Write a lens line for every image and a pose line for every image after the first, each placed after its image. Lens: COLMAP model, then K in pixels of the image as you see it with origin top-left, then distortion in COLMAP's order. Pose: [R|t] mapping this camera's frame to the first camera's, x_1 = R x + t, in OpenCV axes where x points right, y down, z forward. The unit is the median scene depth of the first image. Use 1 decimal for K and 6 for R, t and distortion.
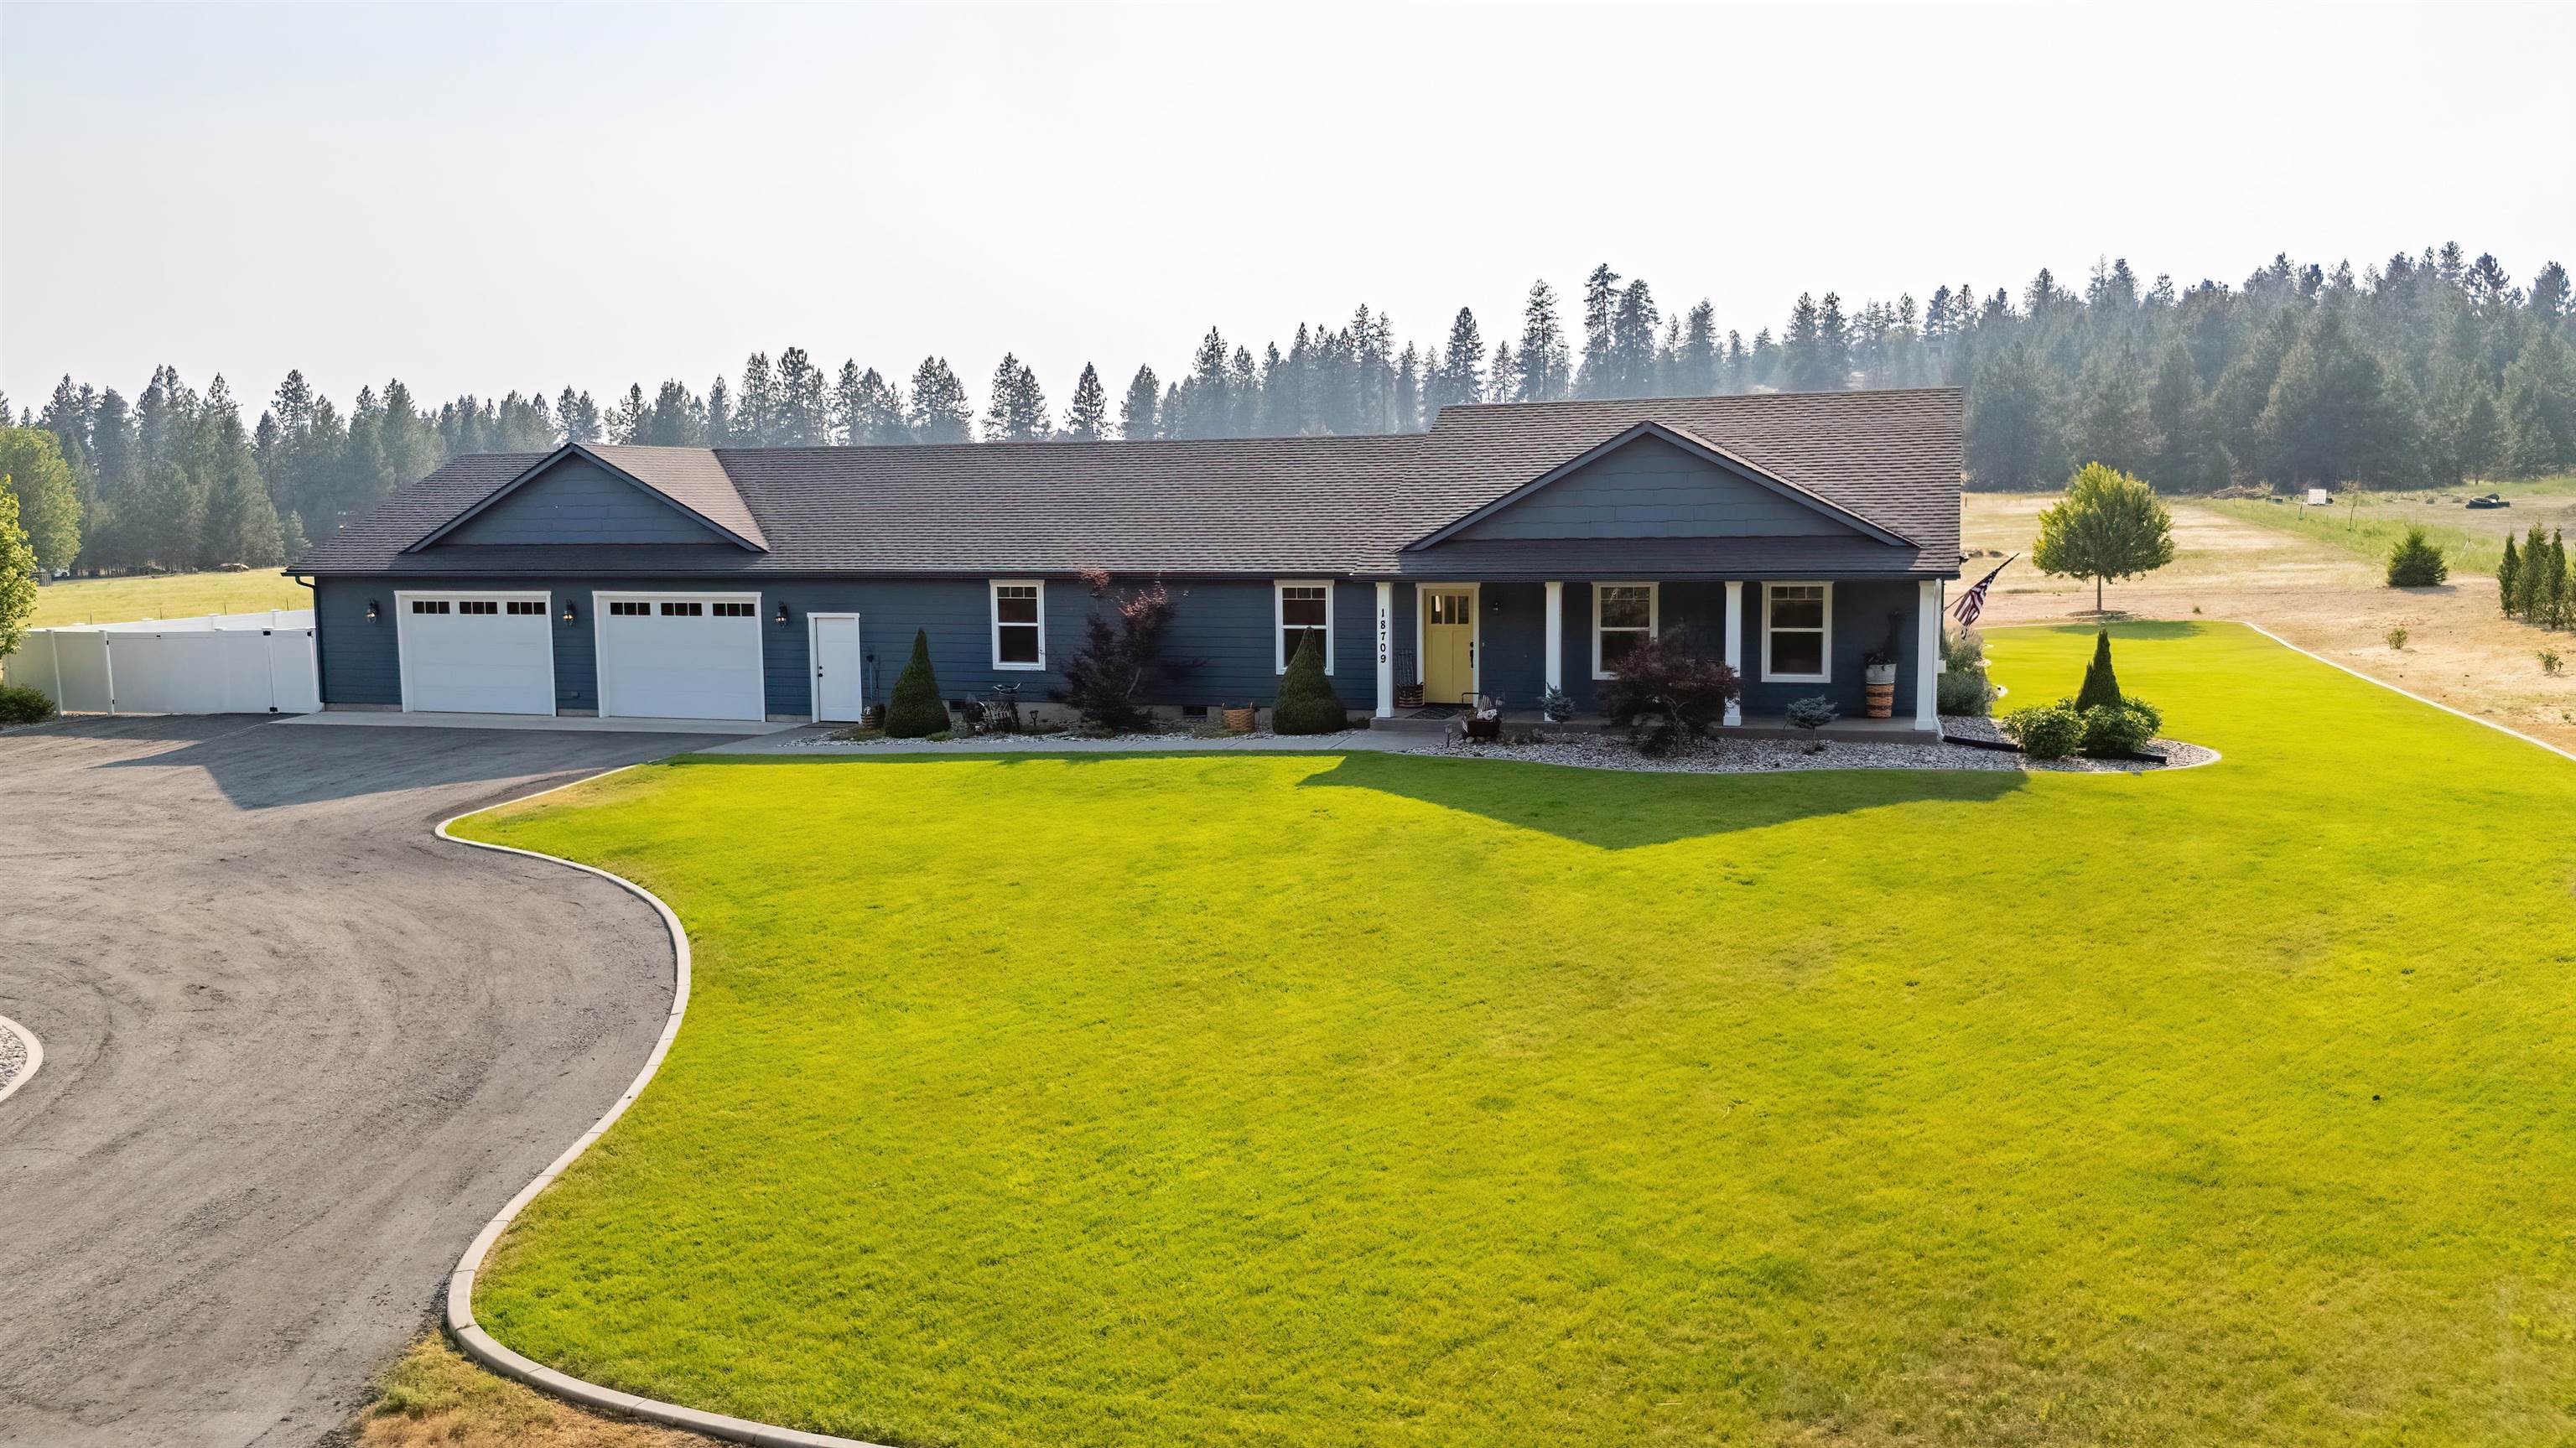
lens RADIAL K [[1906.4, 0, 1304.4], [0, 1906.4, 717.4], [0, 0, 1]] dist [0.068816, -0.065124]
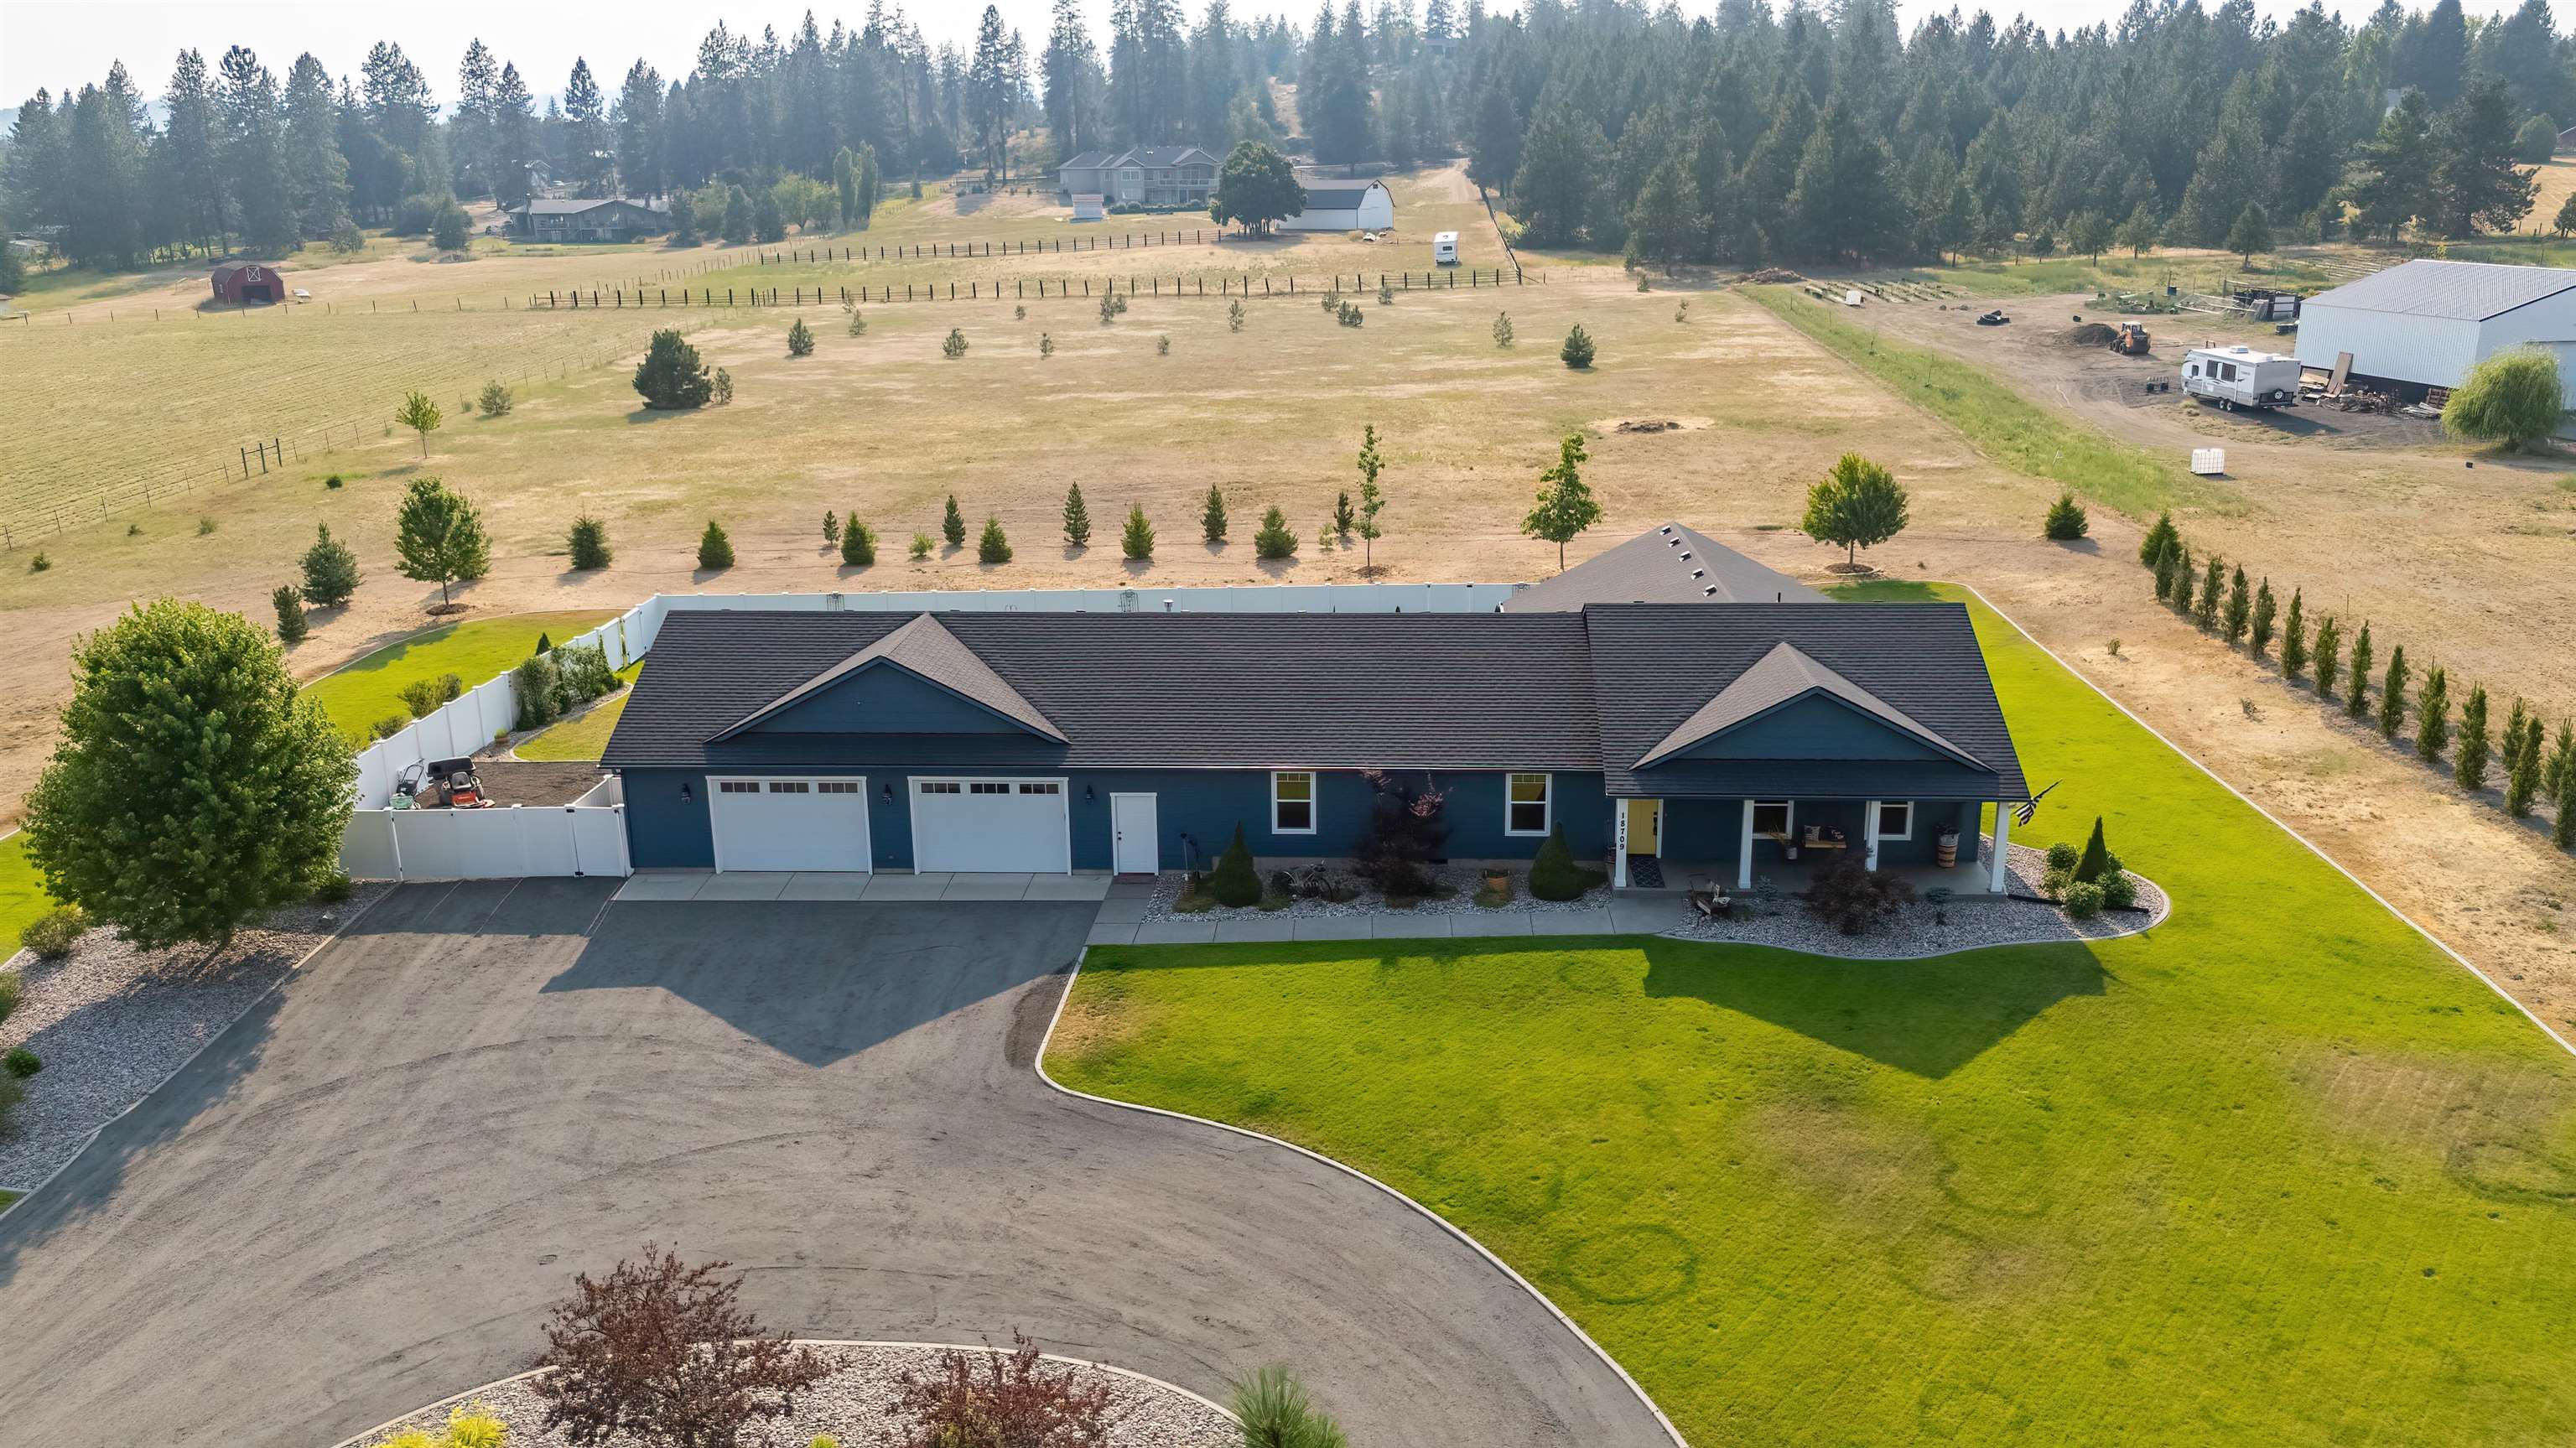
lens RADIAL K [[1906.4, 0, 1302.4], [0, 1906.4, 725.3], [0, 0, 1]] dist [0.068816, -0.065124]
pose [[0.962804, -0.075099, 0.259556, -0.426719], [0.027469, 0.982827, 0.182476, -0.300388], [-0.268803, -0.168559, 0.948332, -0.195990]]
